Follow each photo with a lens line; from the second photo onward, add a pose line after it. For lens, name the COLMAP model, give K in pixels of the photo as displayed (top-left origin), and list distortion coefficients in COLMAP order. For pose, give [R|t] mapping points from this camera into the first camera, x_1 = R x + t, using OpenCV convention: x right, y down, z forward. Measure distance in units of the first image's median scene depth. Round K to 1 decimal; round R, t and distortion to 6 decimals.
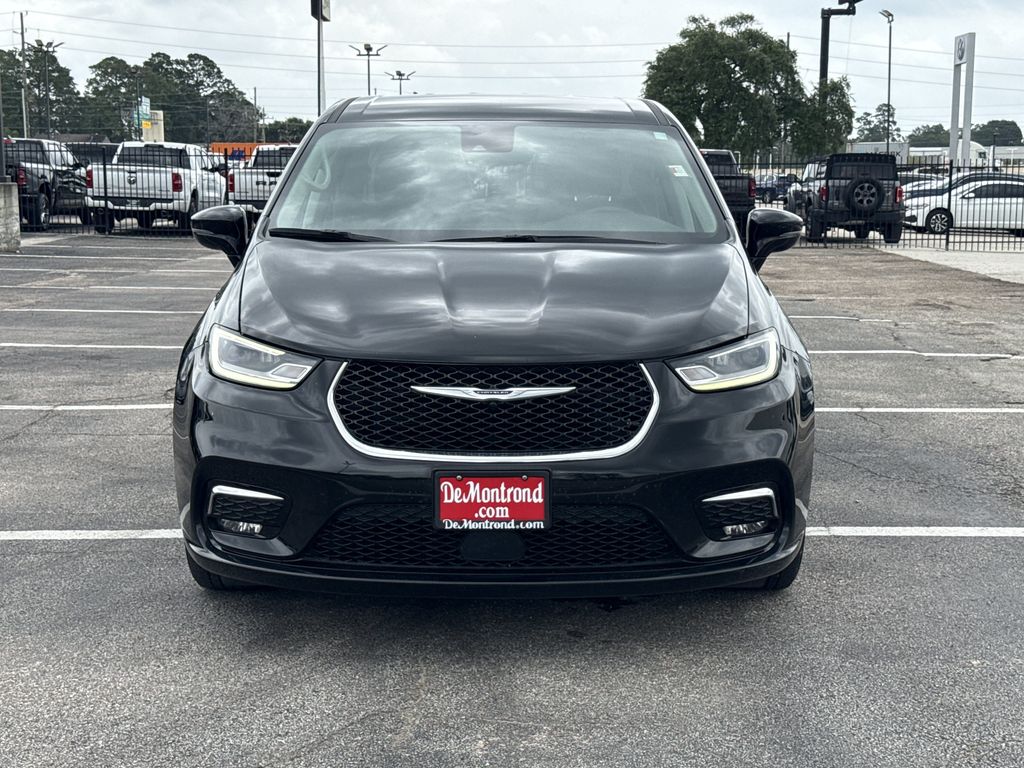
lens RADIAL K [[1426.5, 0, 499.9], [0, 1426.5, 381.8], [0, 0, 1]] dist [0.203564, -0.406373]
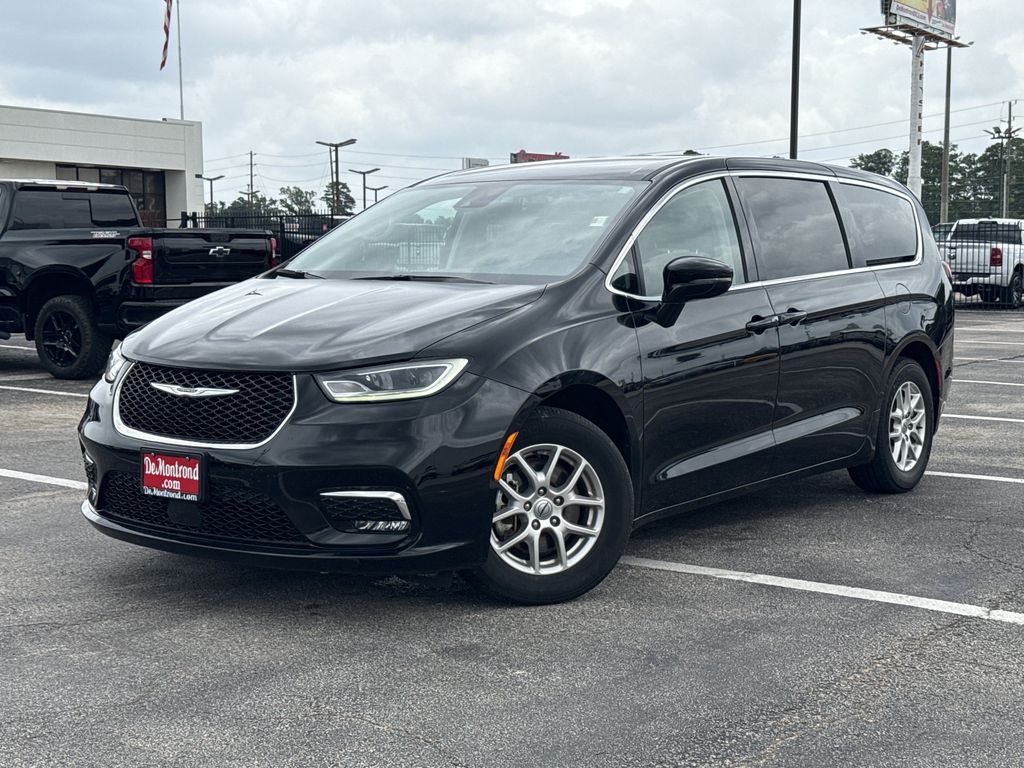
lens RADIAL K [[1348.3, 0, 512.0], [0, 1348.3, 384.0], [0, 0, 1]] dist [0.210479, -0.469481]
pose [[0.806536, 0.053622, -0.588748, 0.923595], [-0.081752, 0.996426, -0.021241, 0.003964], [0.585506, 0.065263, 0.808037, 0.193358]]
